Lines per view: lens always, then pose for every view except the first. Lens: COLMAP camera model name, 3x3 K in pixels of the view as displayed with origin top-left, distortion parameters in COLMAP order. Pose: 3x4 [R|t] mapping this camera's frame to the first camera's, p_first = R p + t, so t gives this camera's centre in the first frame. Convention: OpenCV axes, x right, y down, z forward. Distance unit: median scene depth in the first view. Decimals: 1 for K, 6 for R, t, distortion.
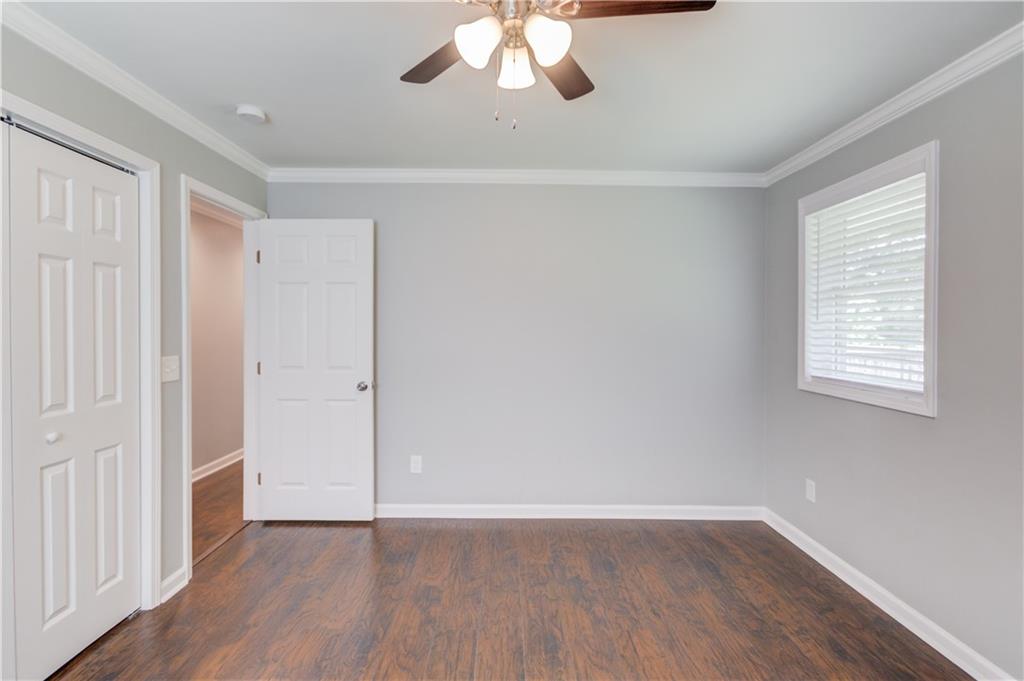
lens RADIAL K [[510.3, 0, 513.4], [0, 510.3, 338.8], [0, 0, 1]] dist [-0.017838, 0.004318]
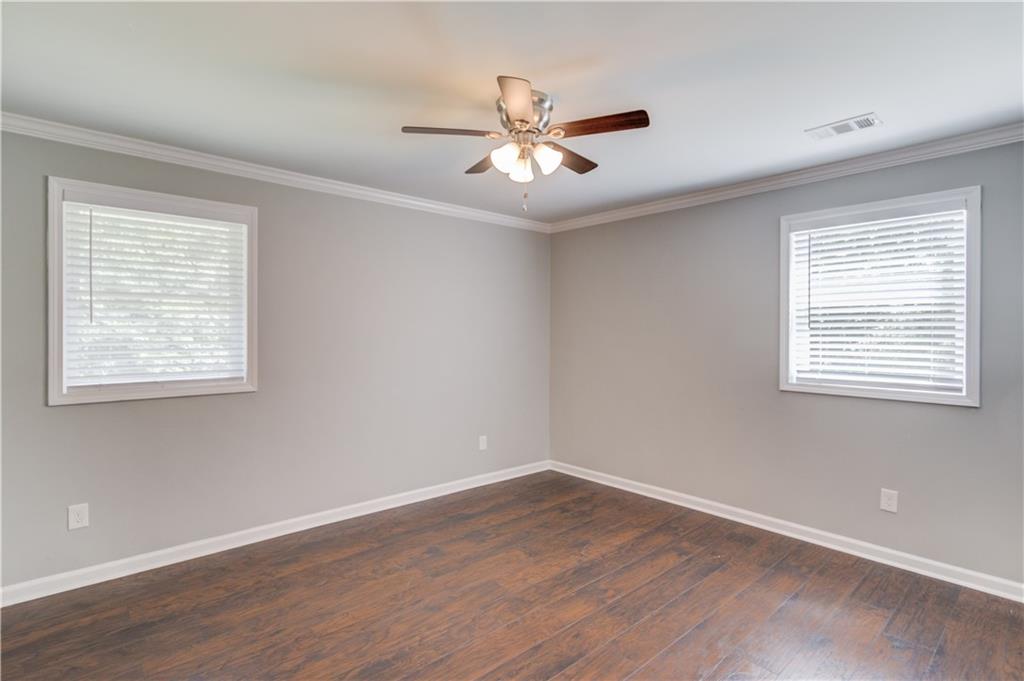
lens RADIAL K [[510.3, 0, 503.5], [0, 510.3, 342.6], [0, 0, 1]] dist [-0.017838, 0.004318]
pose [[-0.665050, -0.025916, 0.746349, -0.662419], [0.008851, 0.999054, 0.042578, -0.040544], [-0.746747, 0.034923, -0.664191, 1.219471]]
